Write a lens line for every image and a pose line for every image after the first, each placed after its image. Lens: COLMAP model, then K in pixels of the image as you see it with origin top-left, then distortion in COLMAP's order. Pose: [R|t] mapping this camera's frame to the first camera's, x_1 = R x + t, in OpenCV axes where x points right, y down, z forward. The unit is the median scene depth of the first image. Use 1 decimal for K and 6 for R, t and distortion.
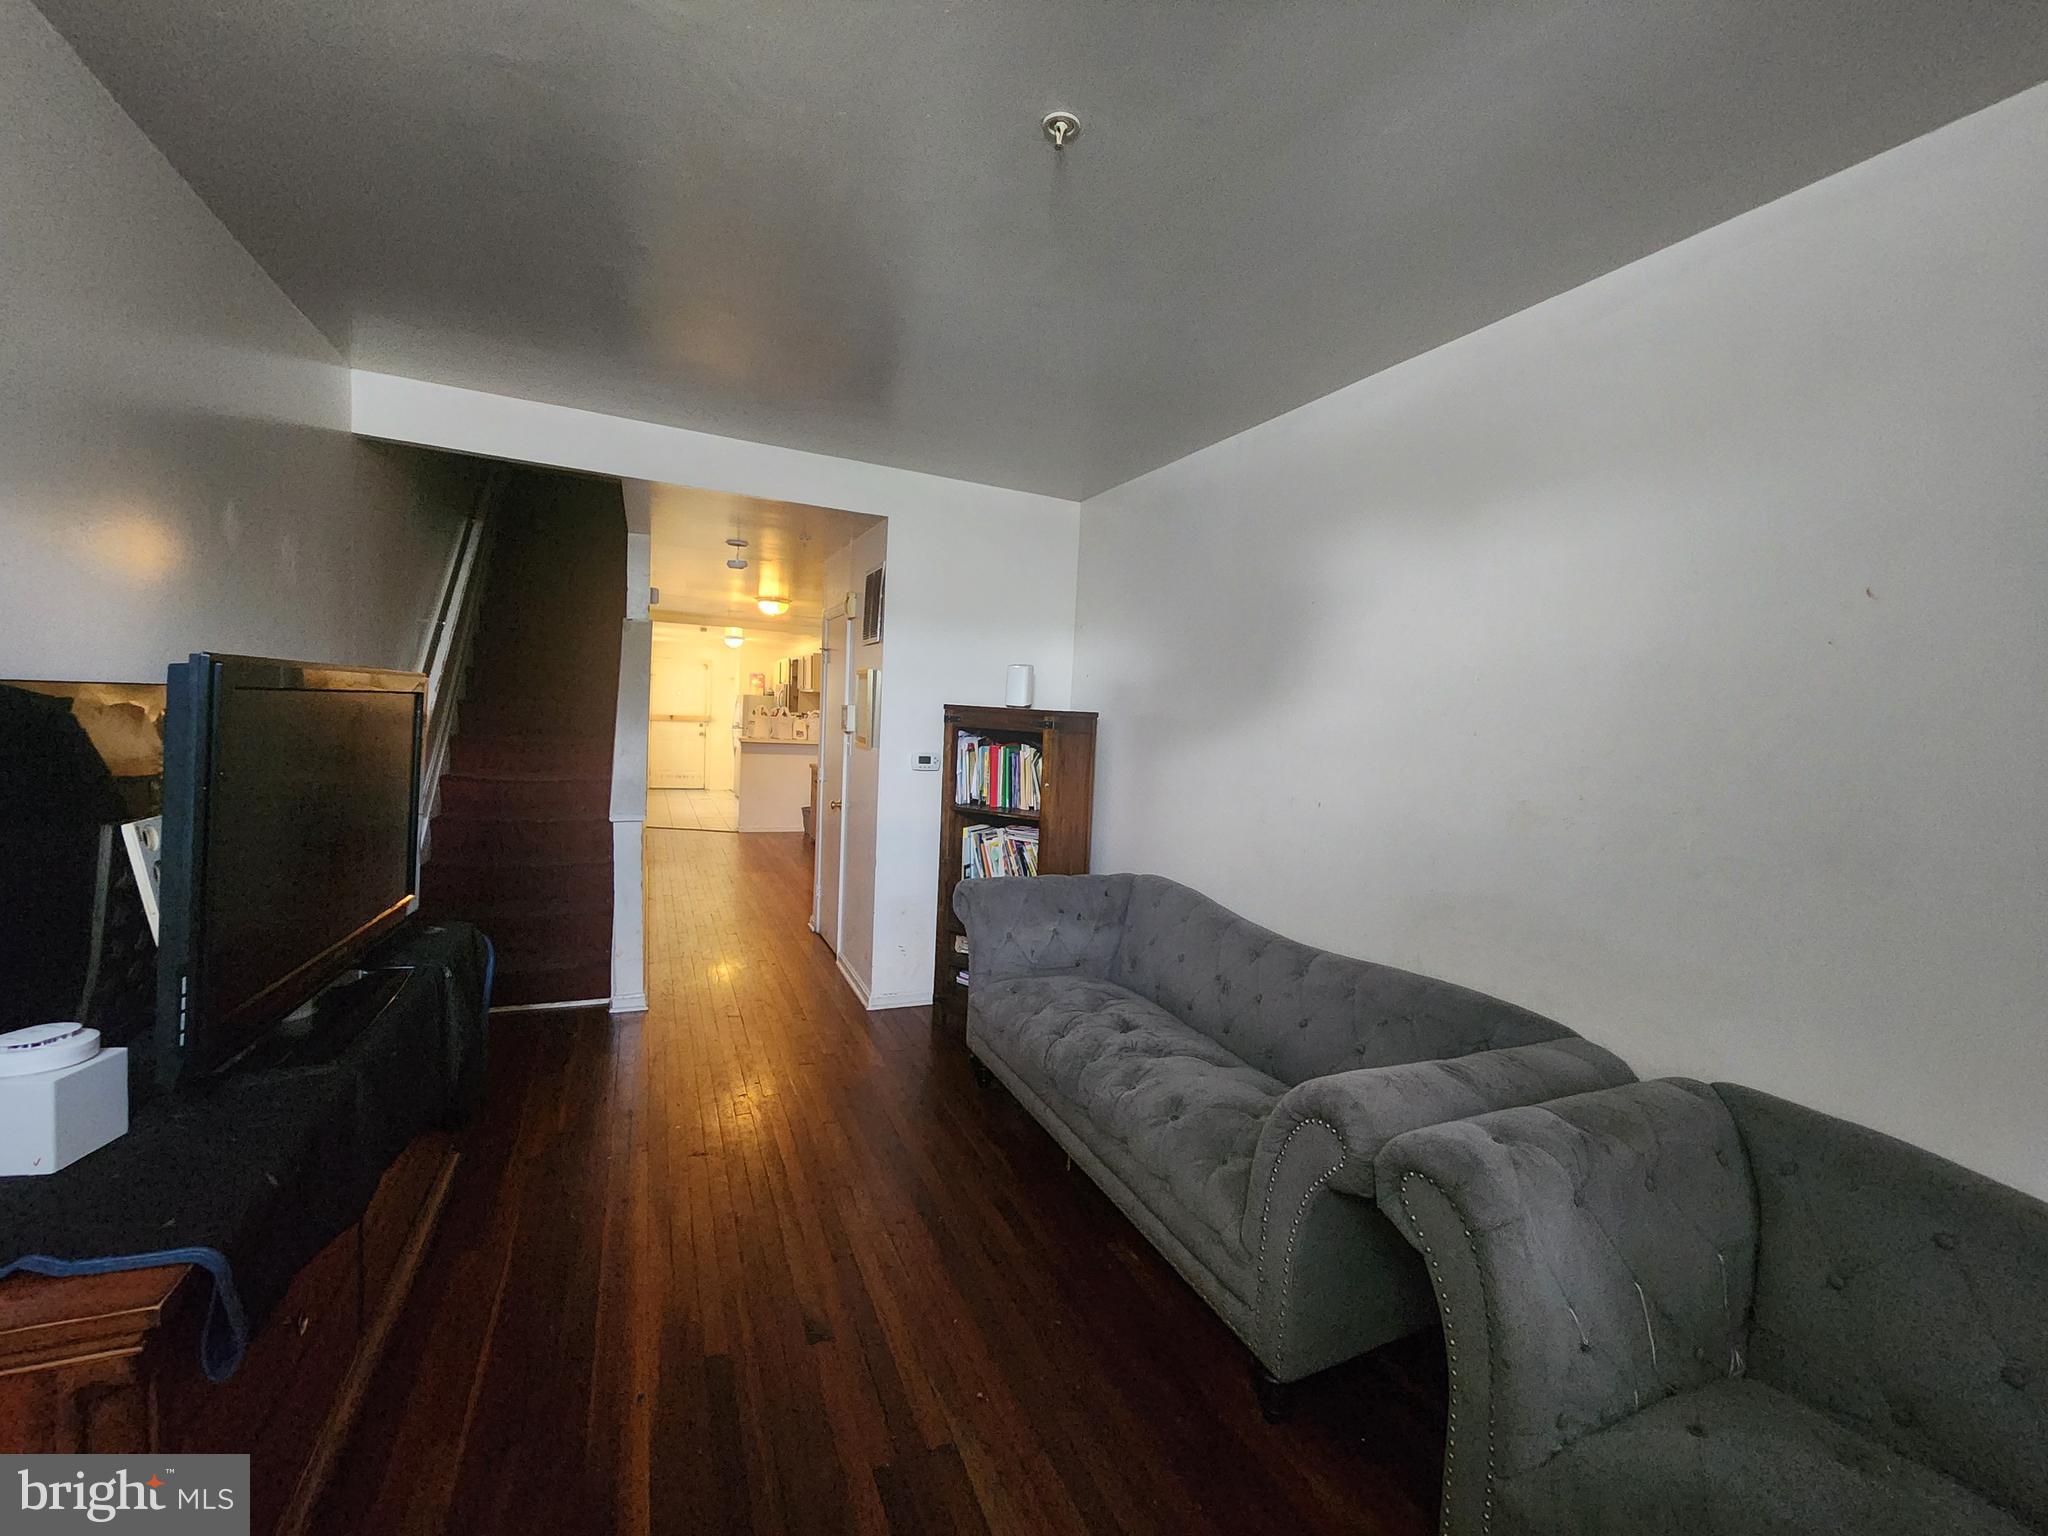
lens RADIAL K [[831.7, 0, 1034.5], [0, 831.7, 774.4], [0, 0, 1]] dist [-0.000596, -0.000141]
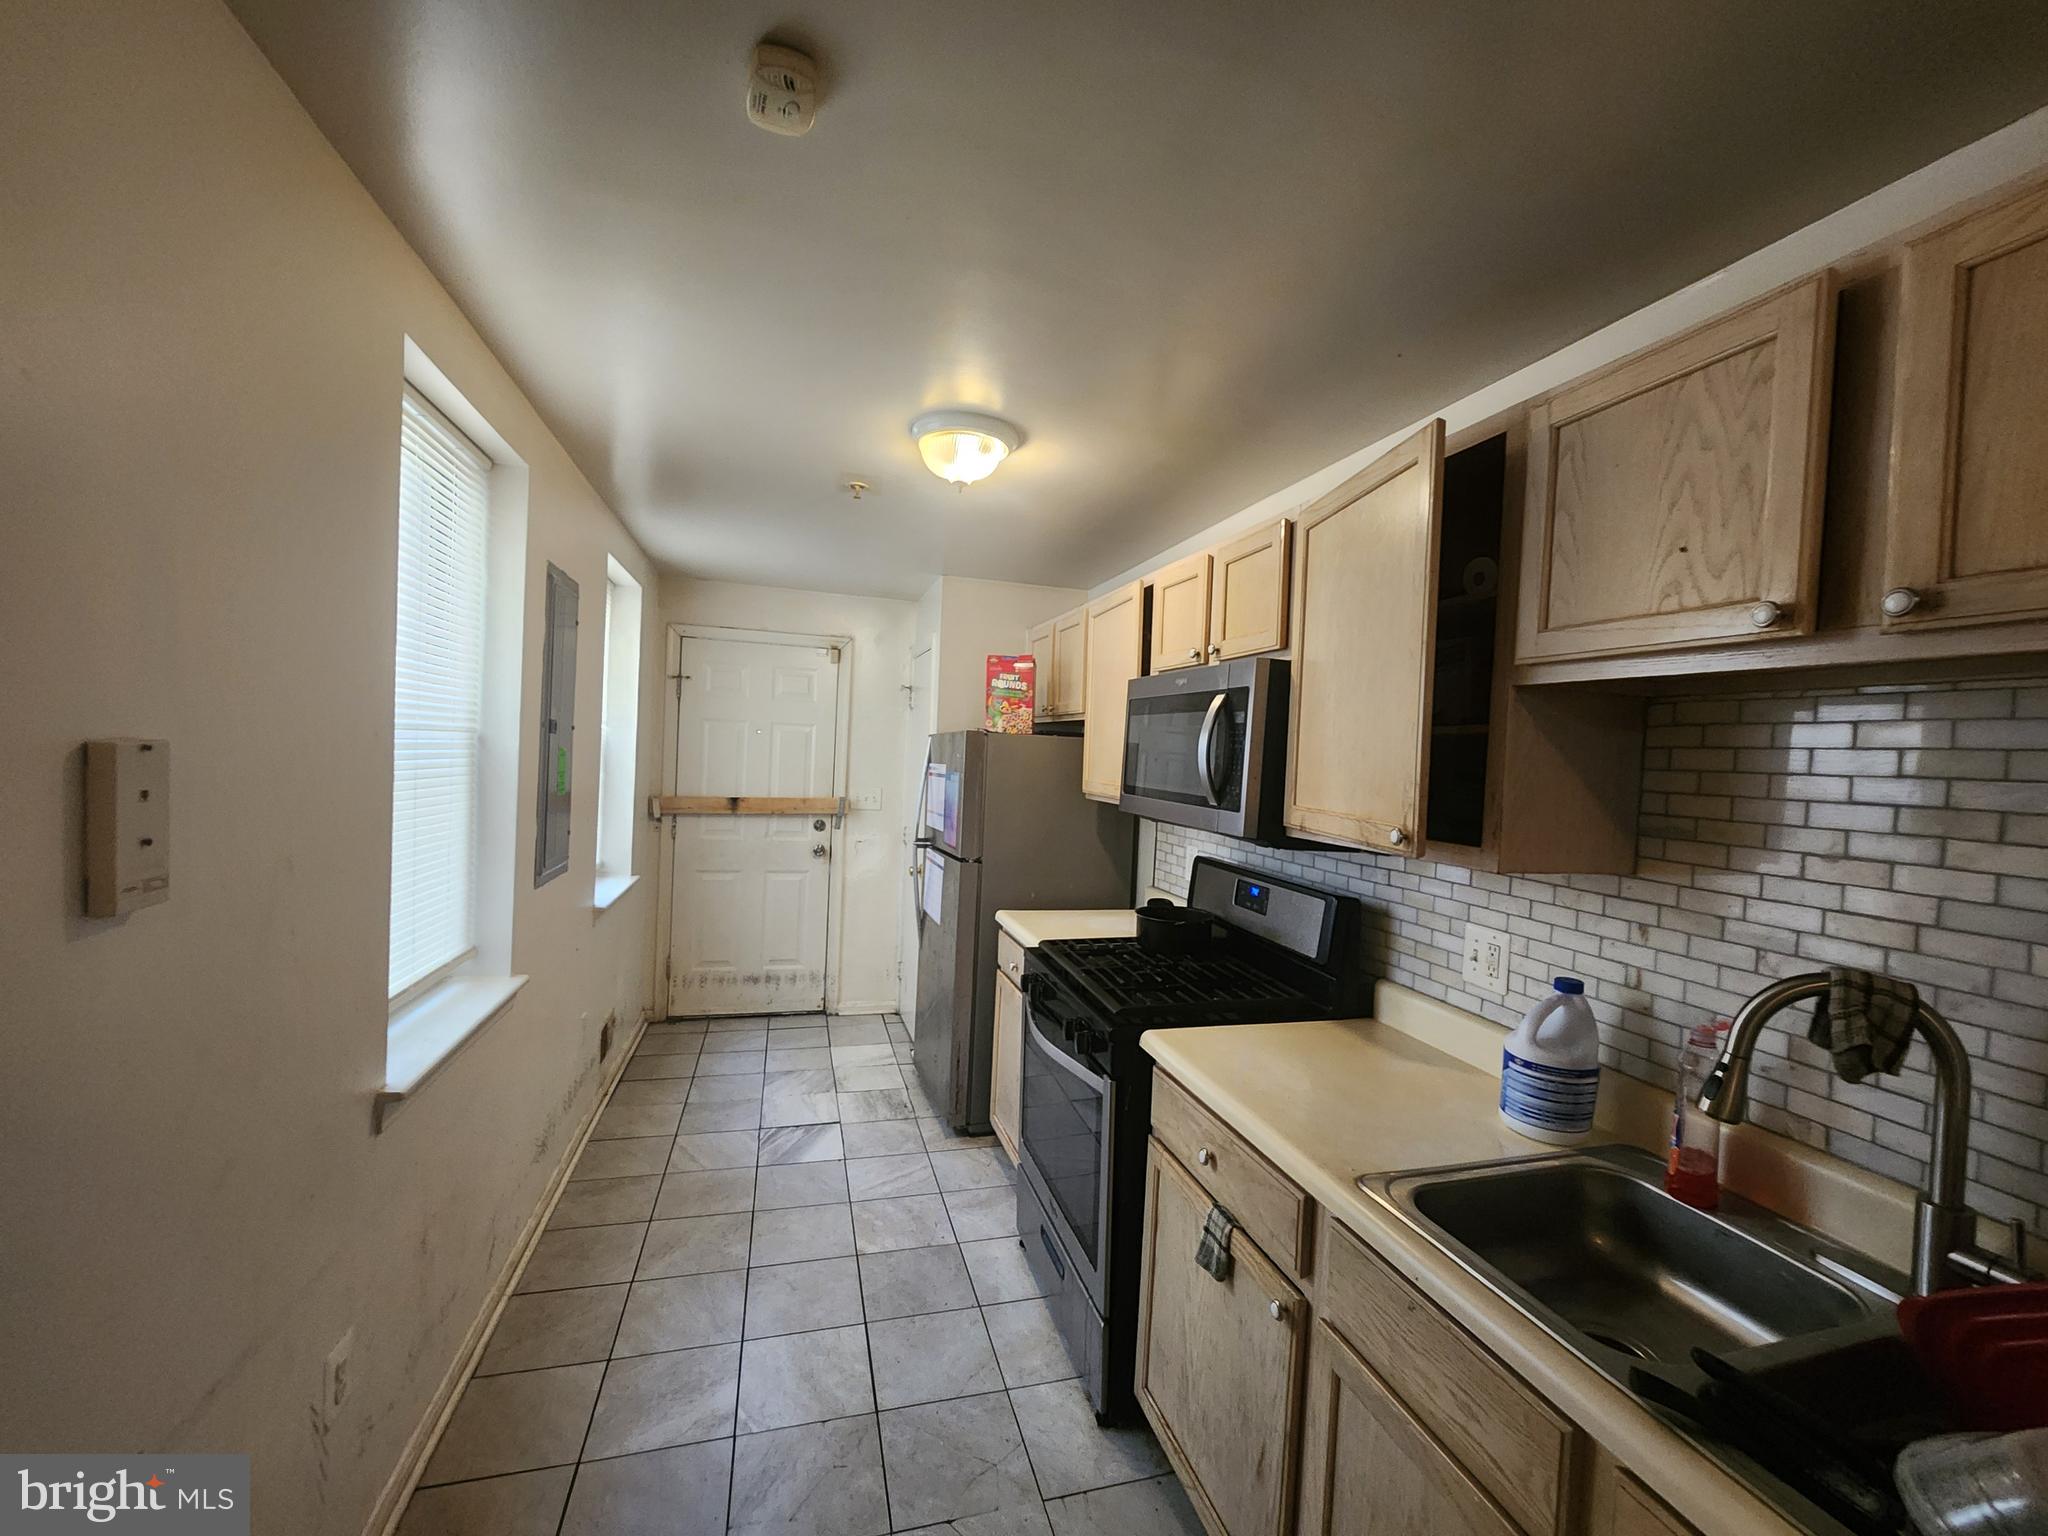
lens RADIAL K [[831.7, 0, 1034.5], [0, 831.7, 774.4], [0, 0, 1]] dist [-0.000596, -0.000141]
pose [[0.988183, -0.003050, -0.153246, -0.327555], [-0.005270, 0.998535, -0.053861, -0.077474], [0.153185, 0.054032, 0.986719, 0.846618]]
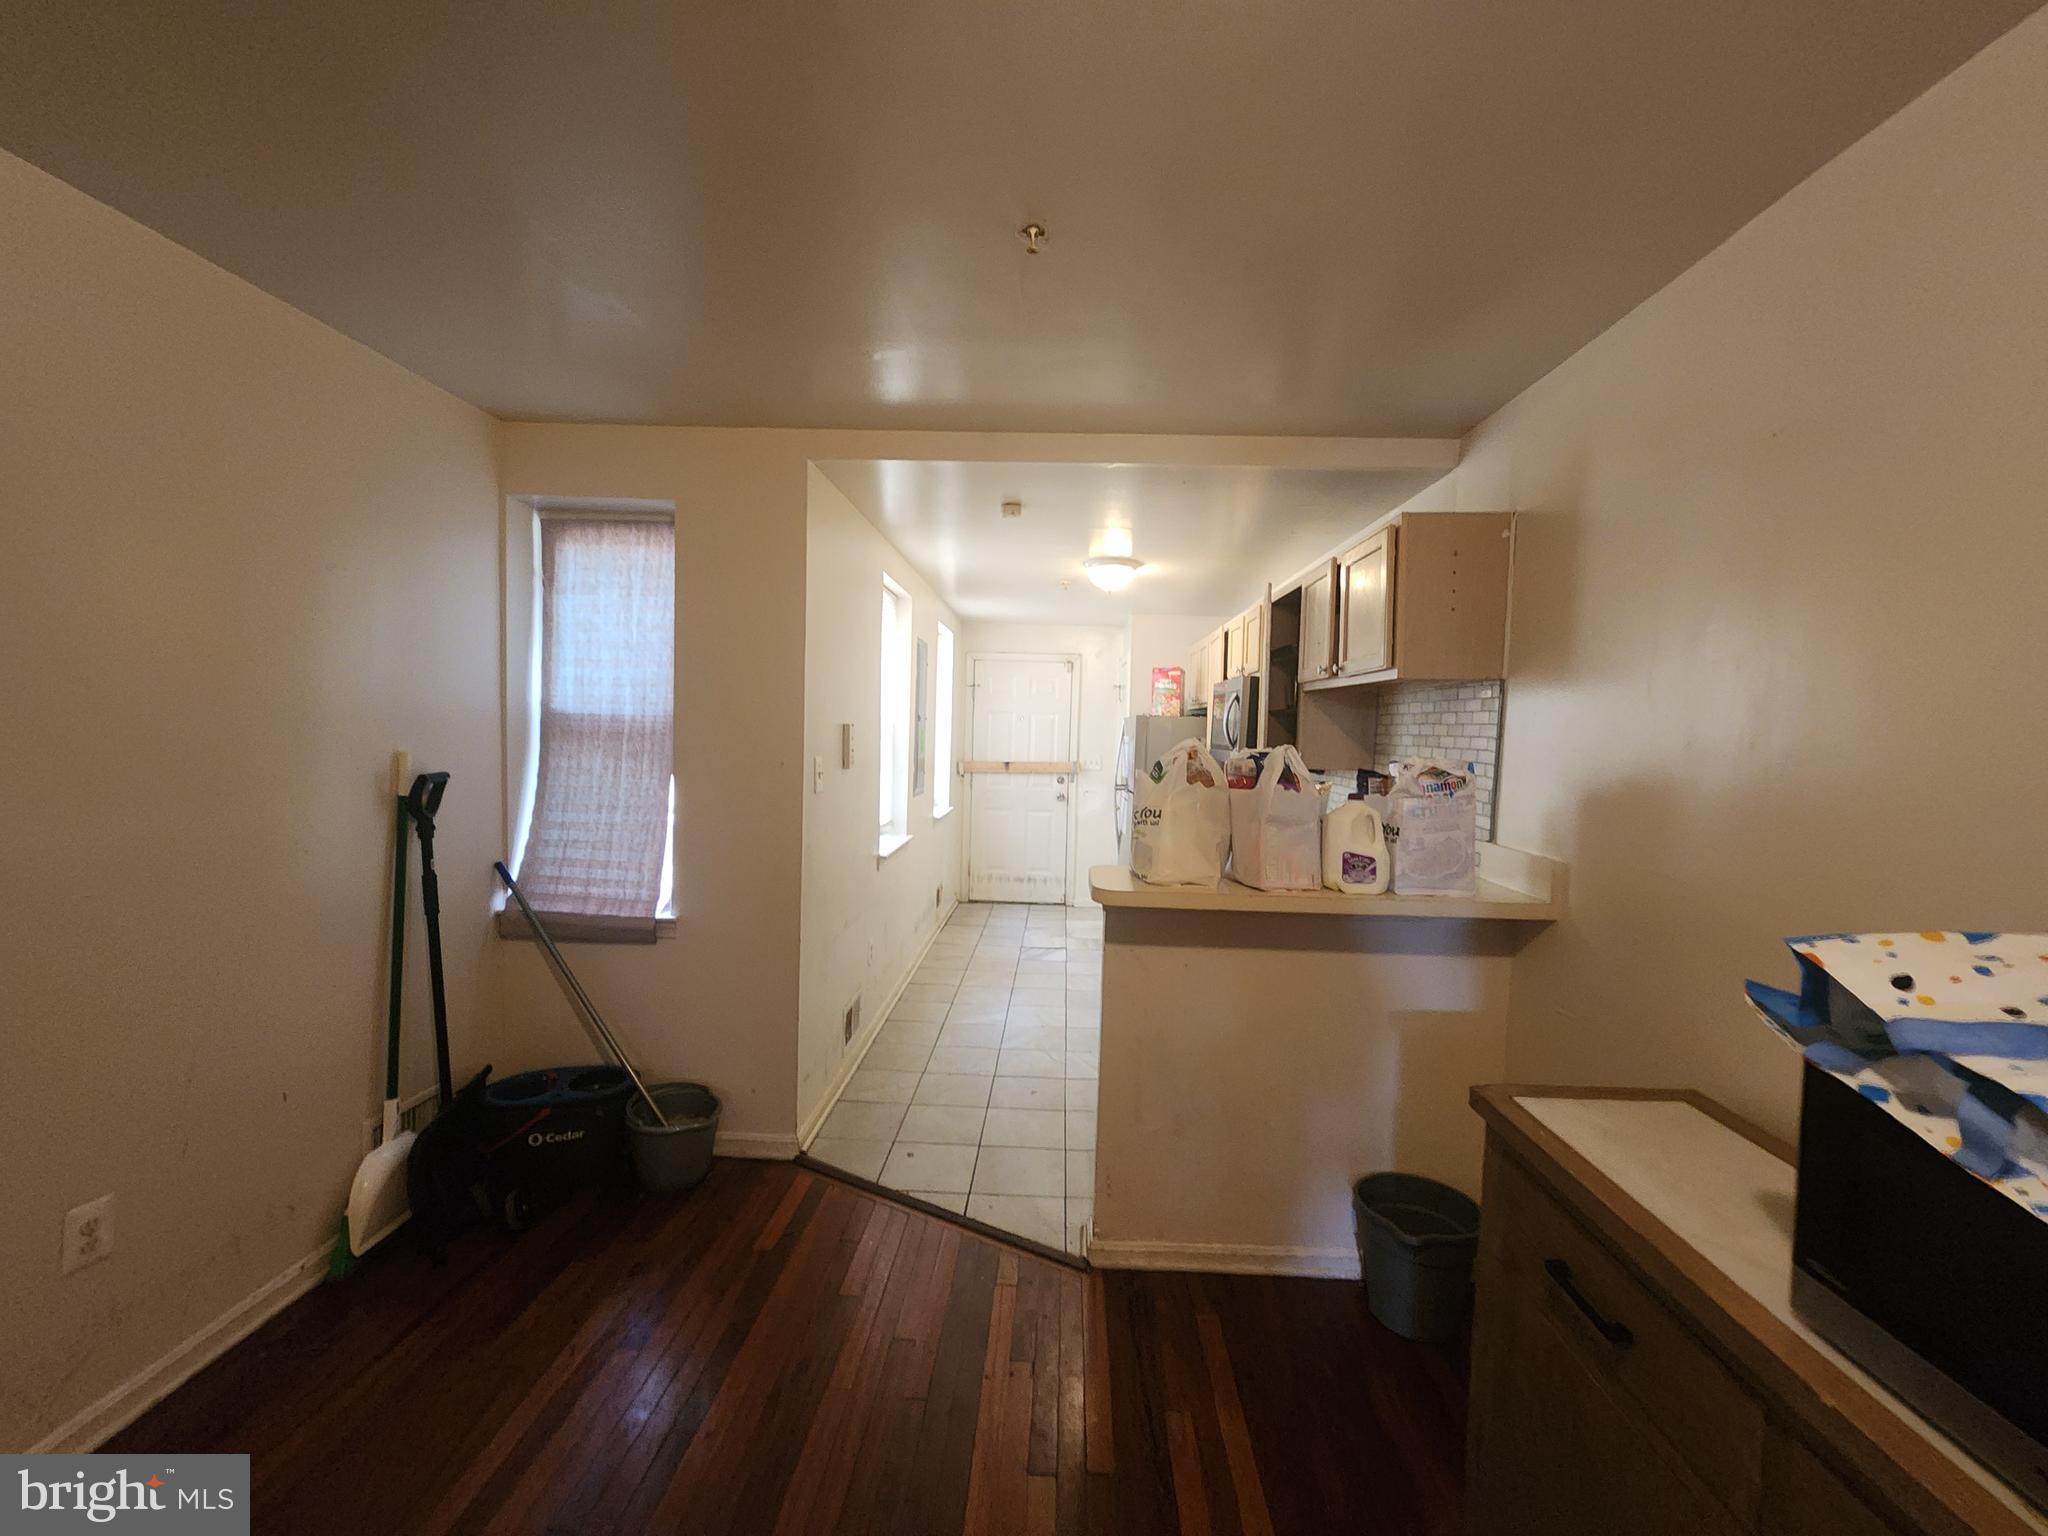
lens RADIAL K [[831.7, 0, 1034.5], [0, 831.7, 774.4], [0, 0, 1]] dist [-0.000596, -0.000141]
pose [[0.888602, -0.003036, -0.458668, -0.225868], [-0.013714, 0.999355, -0.033183, -0.056782], [0.458473, 0.035776, 0.887988, 0.673021]]
